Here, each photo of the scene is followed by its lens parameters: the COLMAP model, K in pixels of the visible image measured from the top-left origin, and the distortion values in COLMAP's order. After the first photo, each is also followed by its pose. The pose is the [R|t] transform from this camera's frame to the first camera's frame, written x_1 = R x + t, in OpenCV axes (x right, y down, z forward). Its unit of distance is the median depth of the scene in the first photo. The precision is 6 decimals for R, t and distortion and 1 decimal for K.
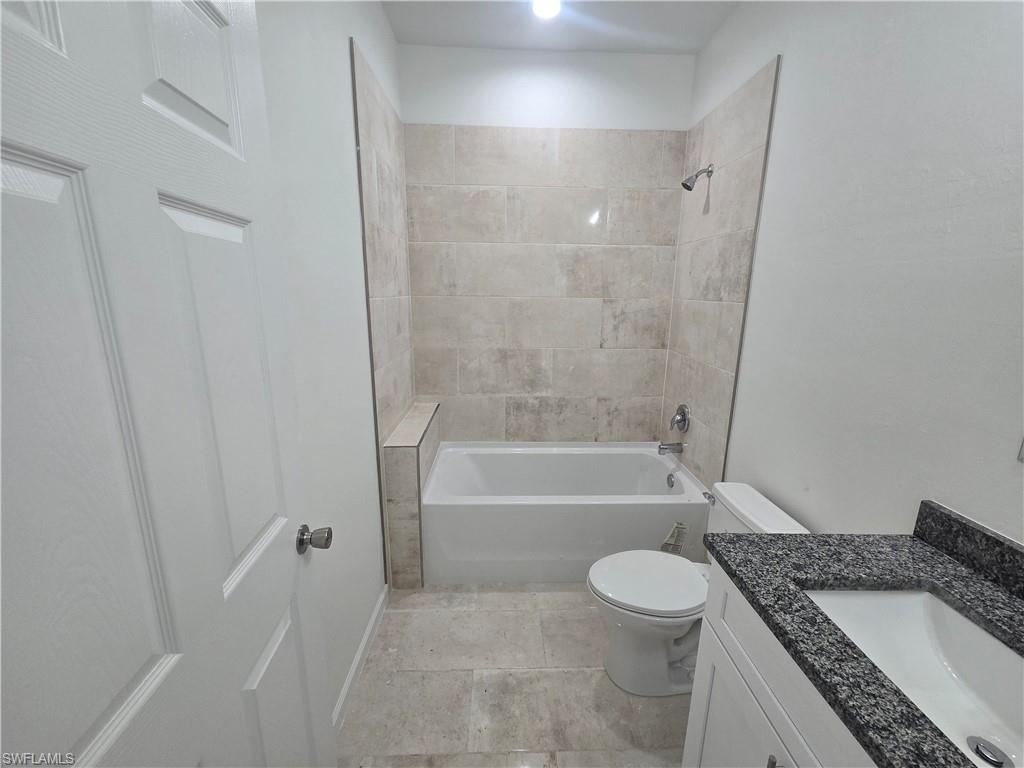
lens RADIAL K [[419.9, 0, 518.1], [0, 419.9, 385.4], [0, 0, 1]] dist [-0.000294, 0.000806]
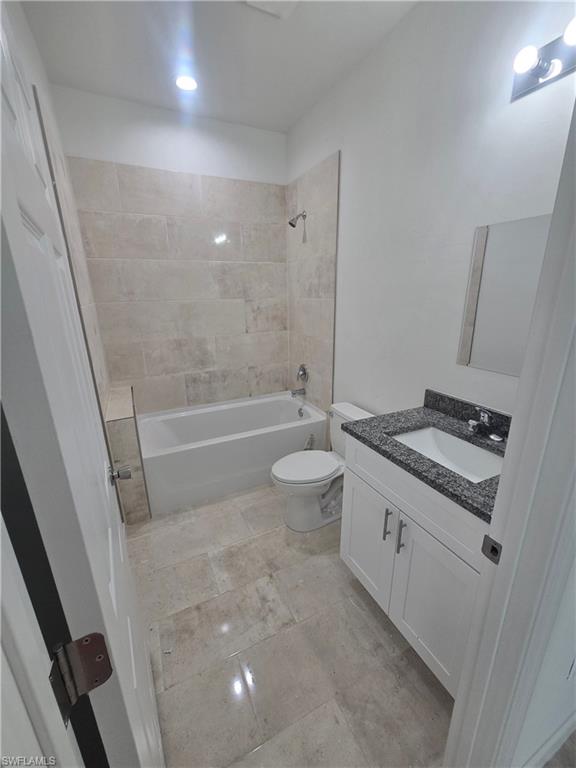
lens RADIAL K [[315.2, 0, 291.1], [0, 315.2, 386.9], [0, 0, 1]] dist [0.000237, 0.000384]
pose [[0.912115, -0.145093, 0.383399, -0.131914], [0.116656, 0.988468, 0.096549, 0.010117], [-0.392986, -0.043338, 0.918523, -0.098776]]
